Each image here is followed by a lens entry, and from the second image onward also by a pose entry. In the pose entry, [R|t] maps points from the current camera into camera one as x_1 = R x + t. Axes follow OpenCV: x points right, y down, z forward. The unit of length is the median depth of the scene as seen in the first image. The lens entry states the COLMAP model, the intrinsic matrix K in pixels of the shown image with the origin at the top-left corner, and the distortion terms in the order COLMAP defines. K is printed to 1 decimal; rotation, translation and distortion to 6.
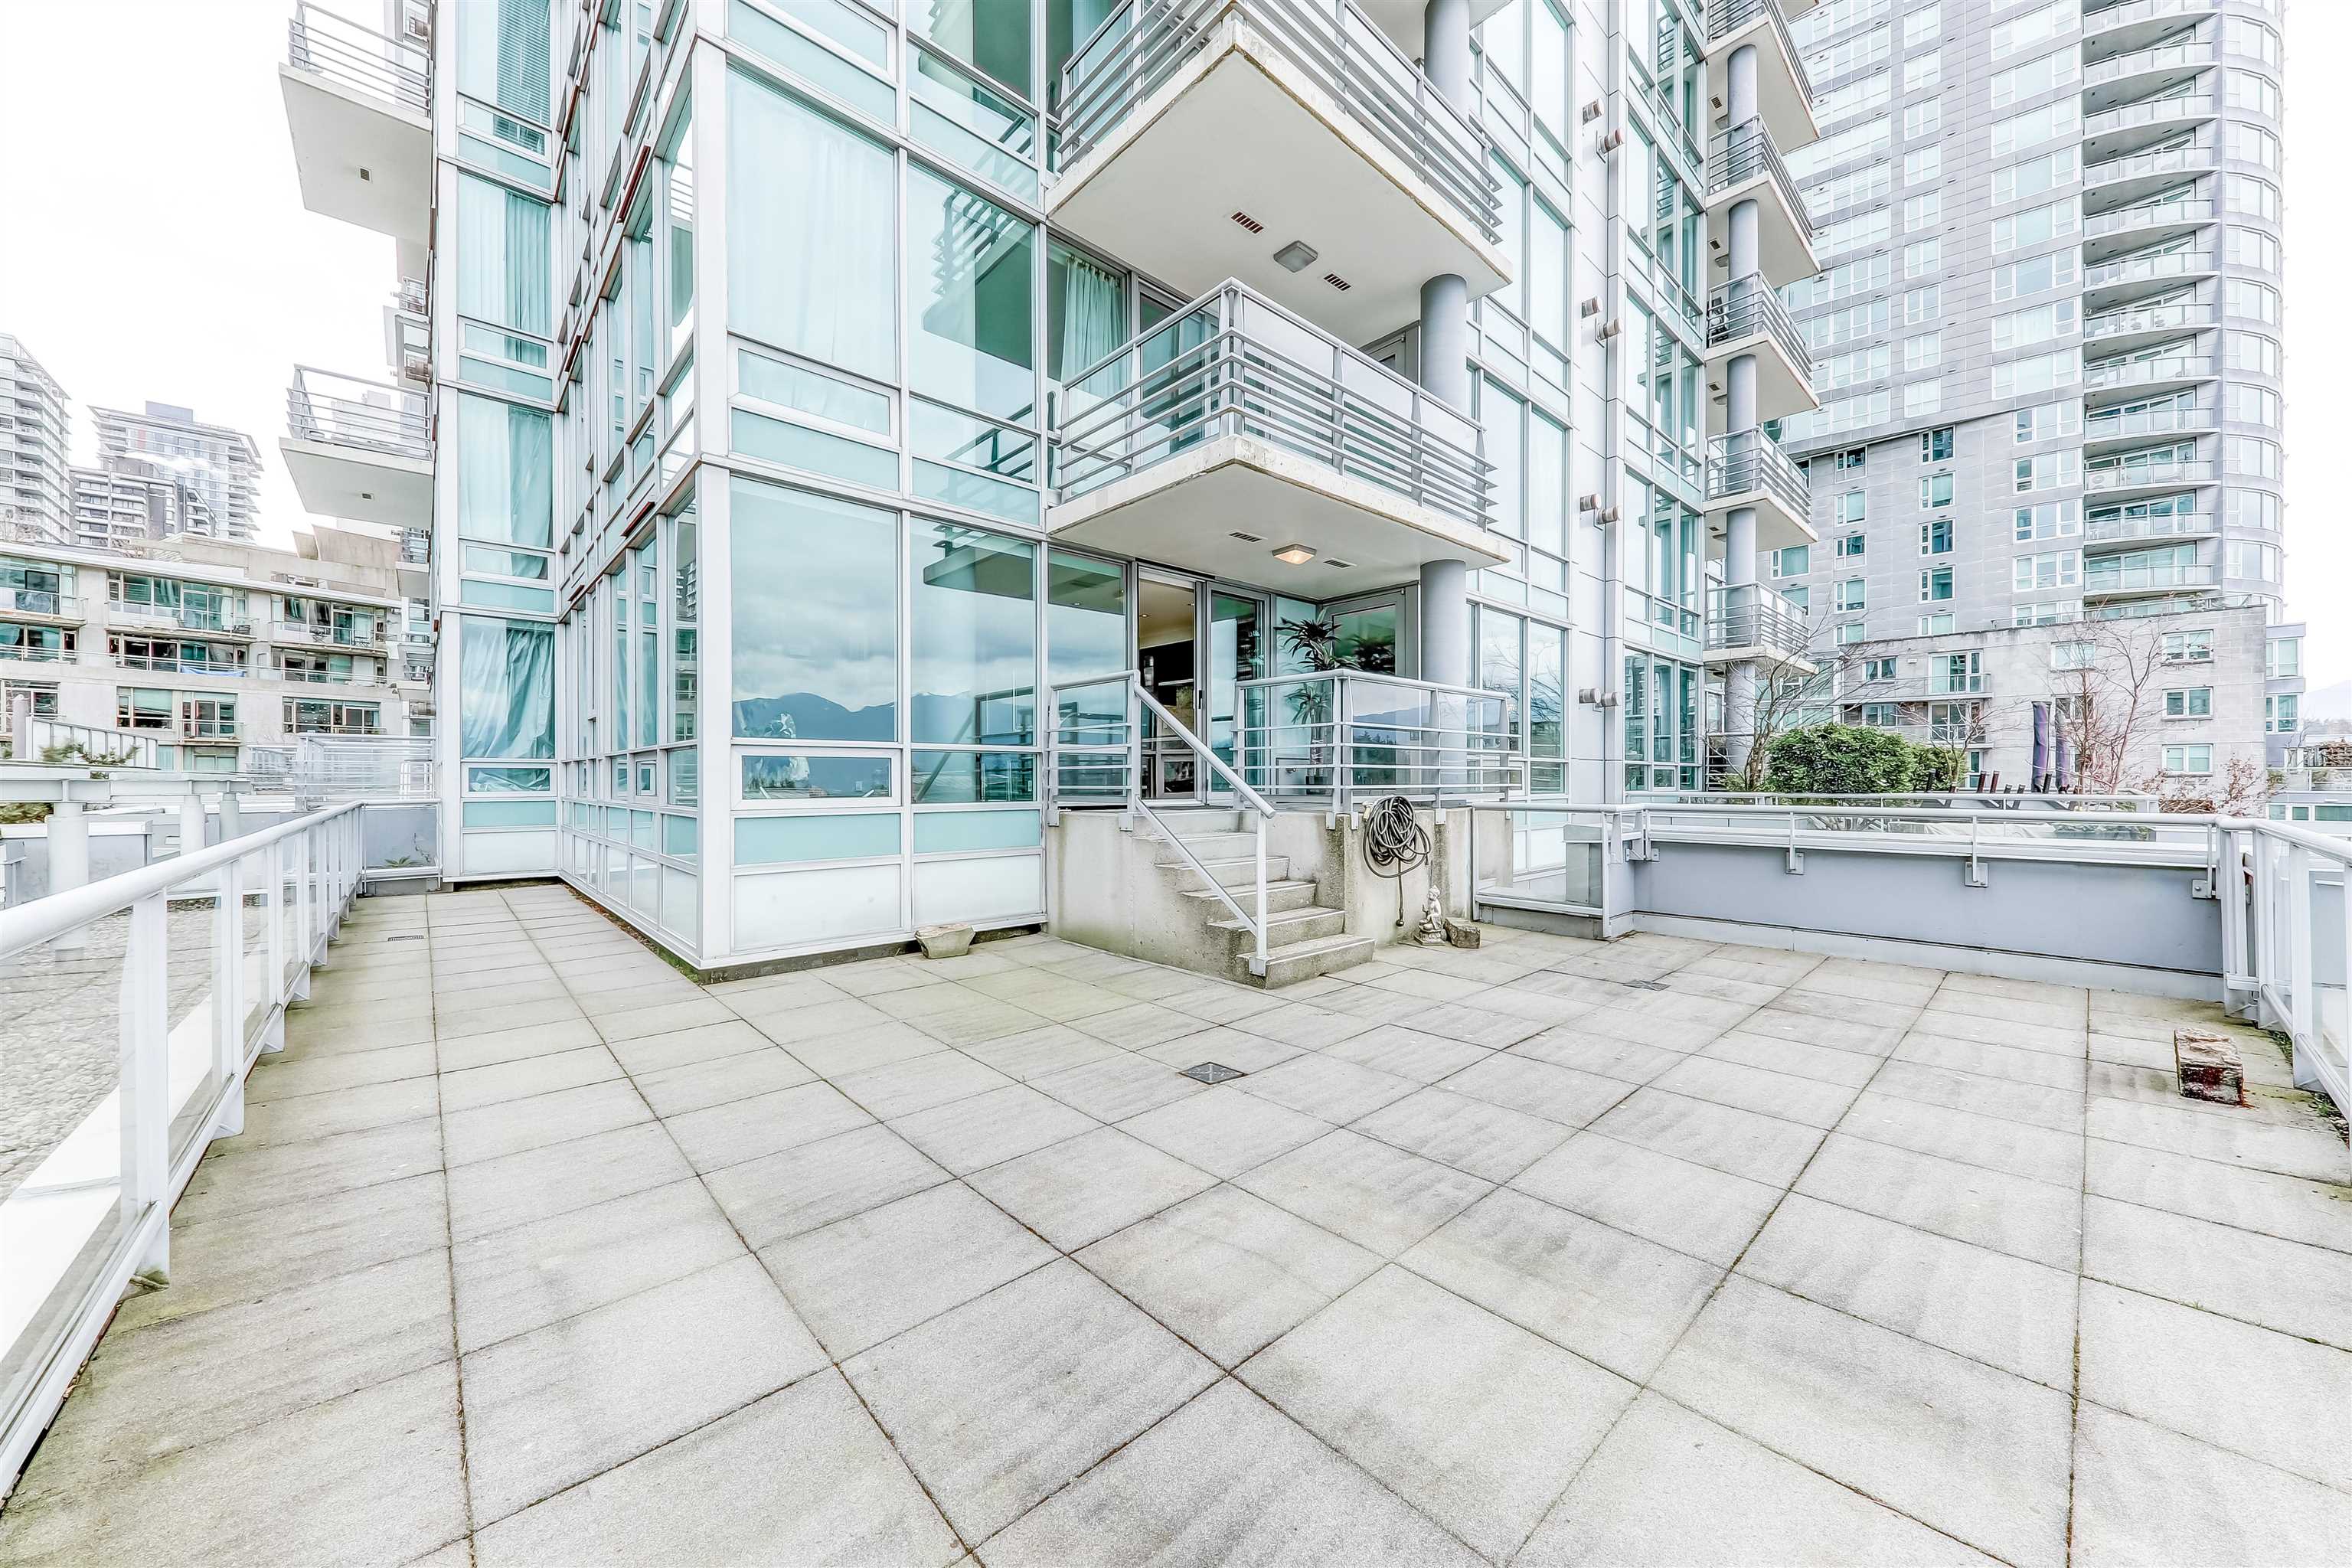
lens RADIAL K [[806.7, 0, 1172.2], [0, 806.7, 778.6], [0, 0, 1]] dist [0.011167, -0.004000]
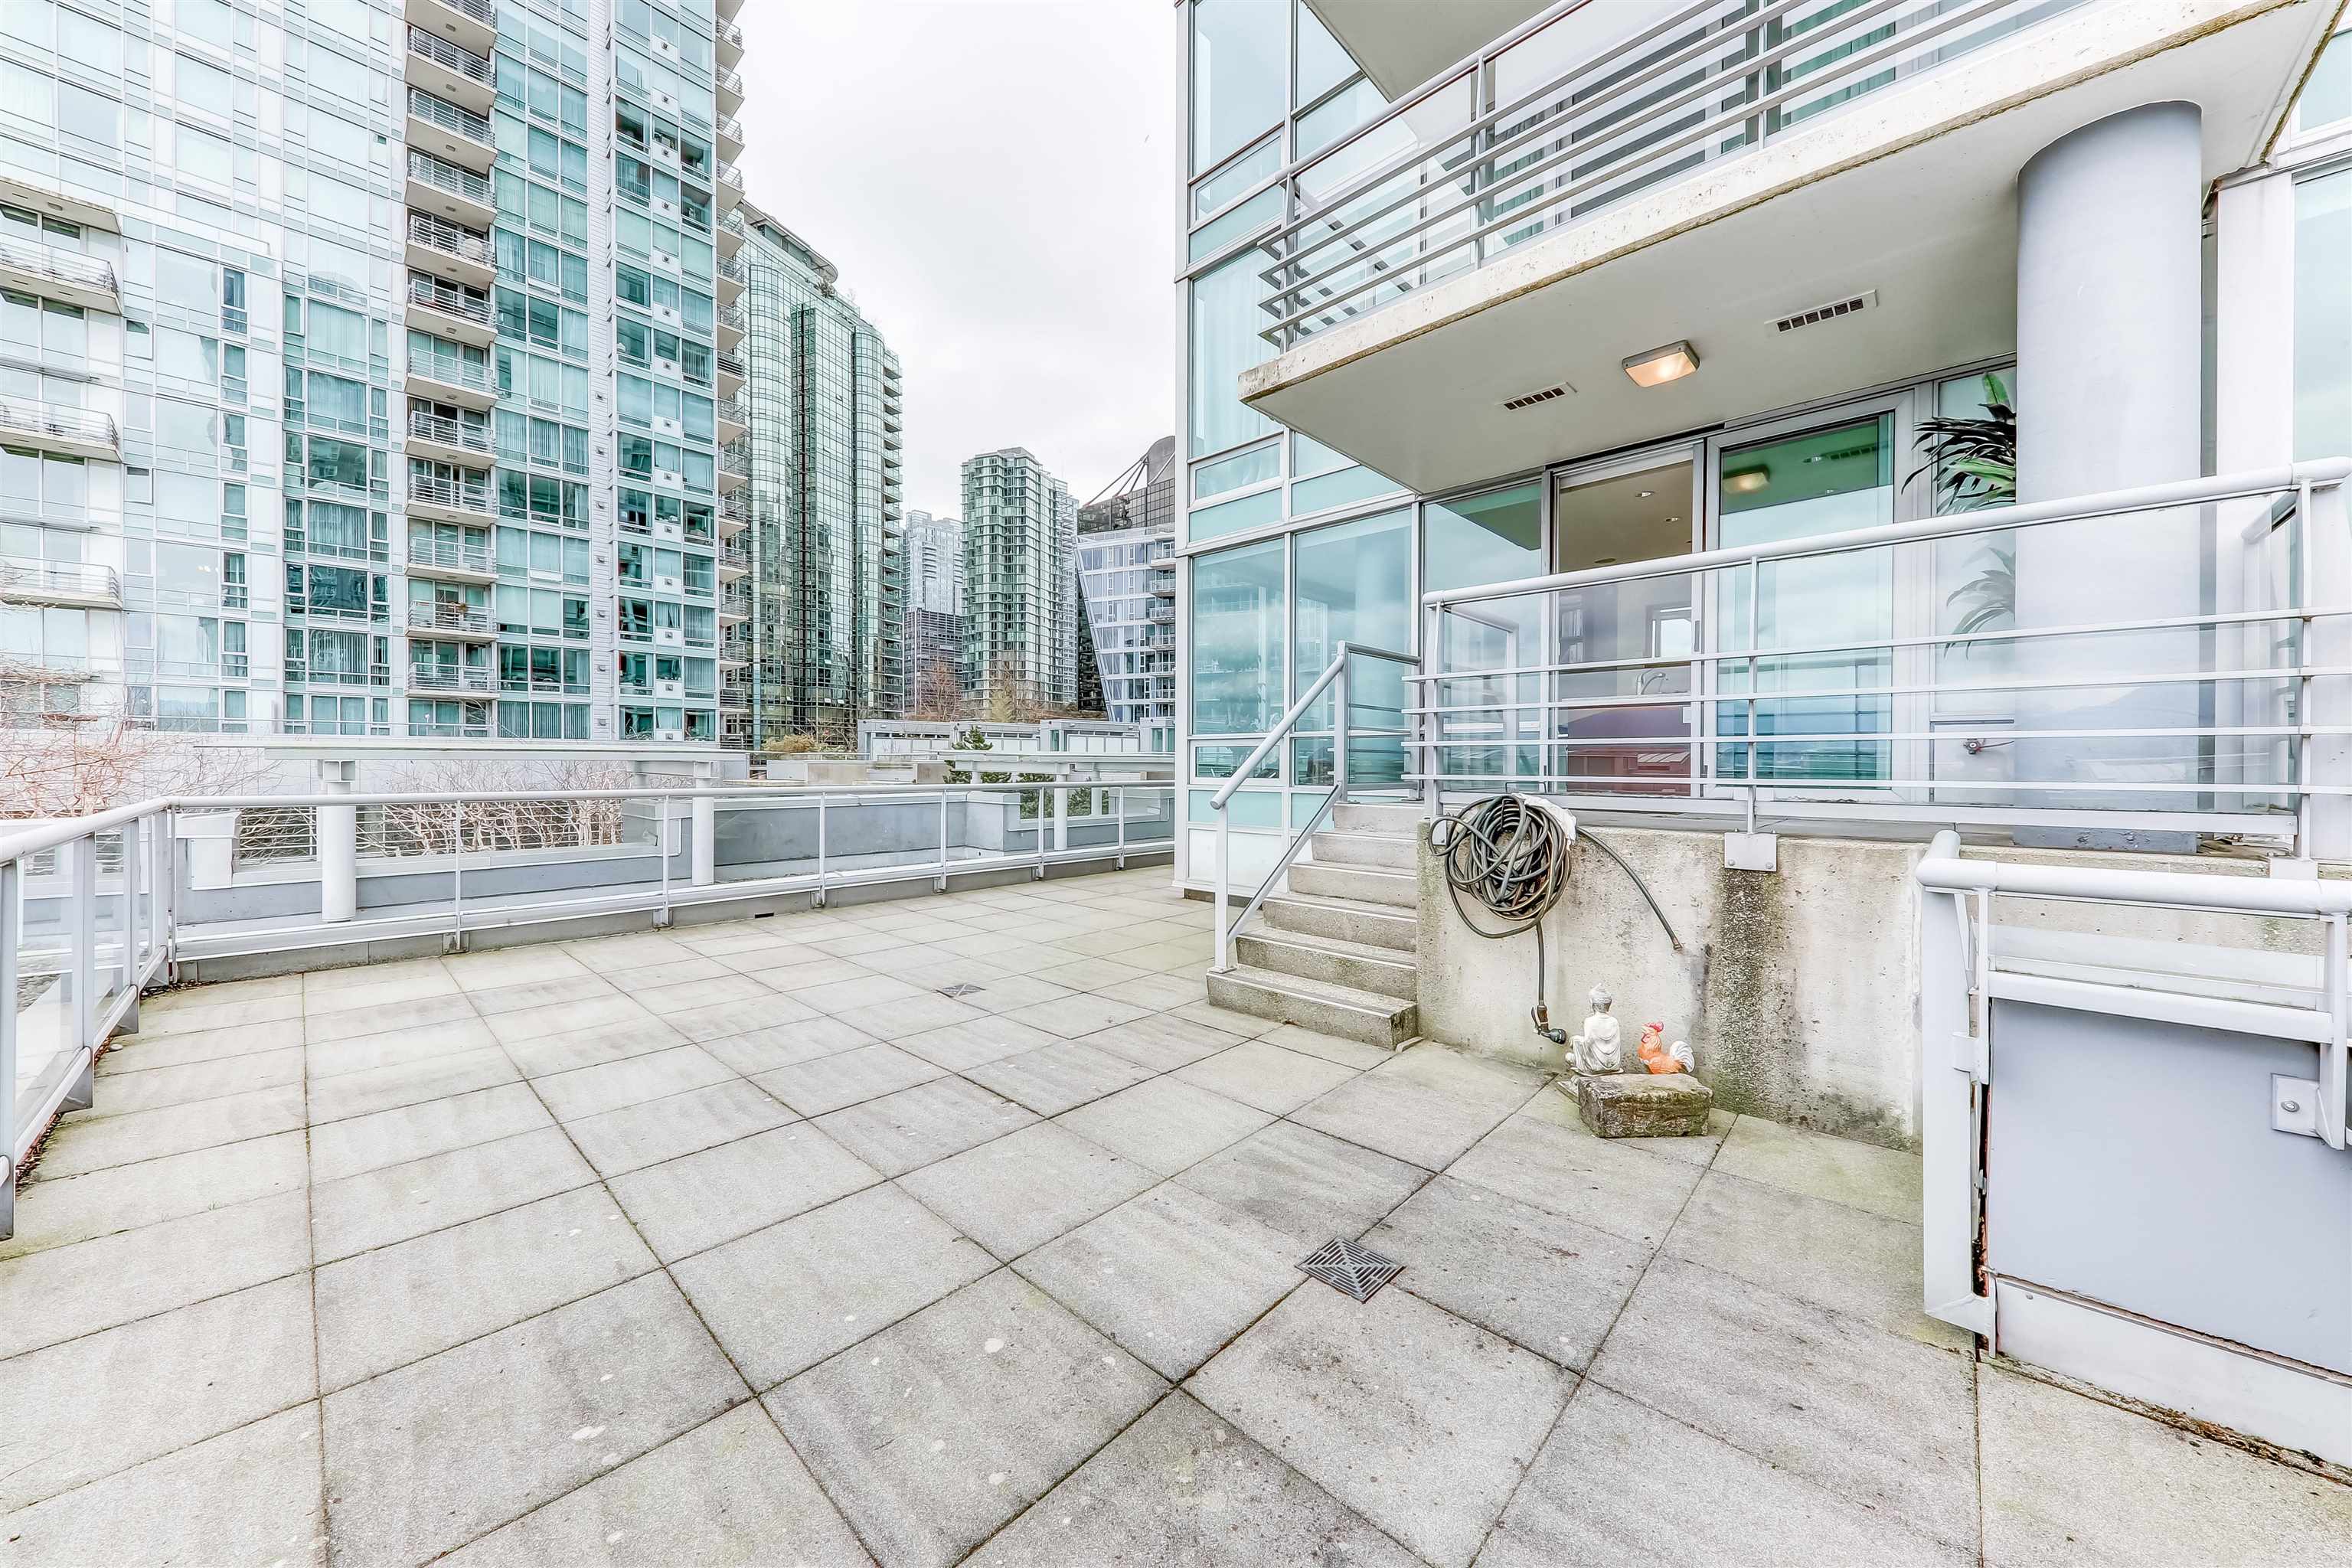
lens RADIAL K [[806.7, 0, 1172.2], [0, 806.7, 778.6], [0, 0, 1]] dist [0.011167, -0.004000]
pose [[0.103660, 0.020631, -0.994399, 1.423367], [-0.003363, 0.999786, 0.020392, -0.002805], [0.994607, 0.001230, 0.103707, 1.254428]]
